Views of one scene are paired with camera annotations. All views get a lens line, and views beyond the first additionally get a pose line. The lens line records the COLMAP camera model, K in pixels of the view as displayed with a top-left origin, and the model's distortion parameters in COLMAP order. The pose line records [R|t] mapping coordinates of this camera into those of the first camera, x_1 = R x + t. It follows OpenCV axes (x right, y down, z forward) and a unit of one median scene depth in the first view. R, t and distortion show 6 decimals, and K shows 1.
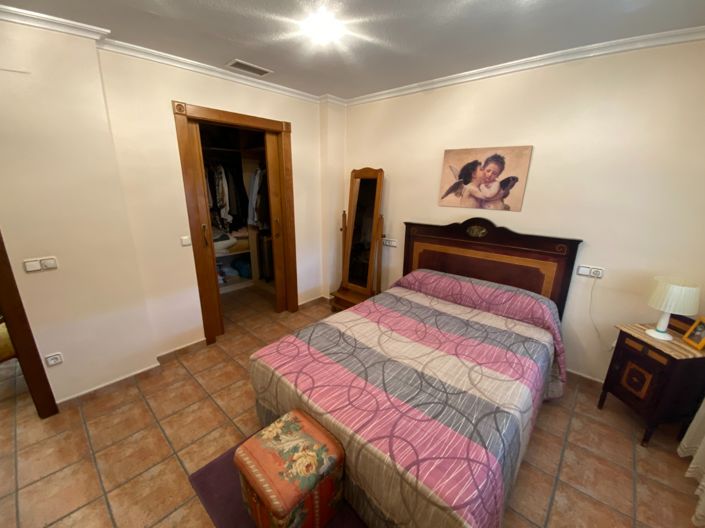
lens RADIAL K [[284.3, 0, 352.5], [0, 284.3, 264.0], [0, 0, 1]] dist [0.013134, -0.016742]
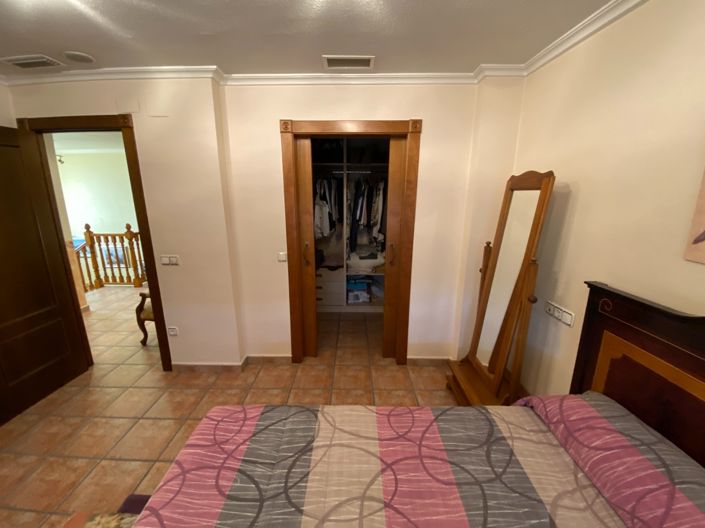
lens RADIAL K [[284.3, 0, 352.5], [0, 284.3, 264.0], [0, 0, 1]] dist [0.013134, -0.016742]
pose [[0.662081, 0.164016, -0.731265, 0.300406], [-0.199535, 0.979116, 0.038949, -0.133633], [0.722381, 0.120125, 0.680981, 0.456697]]
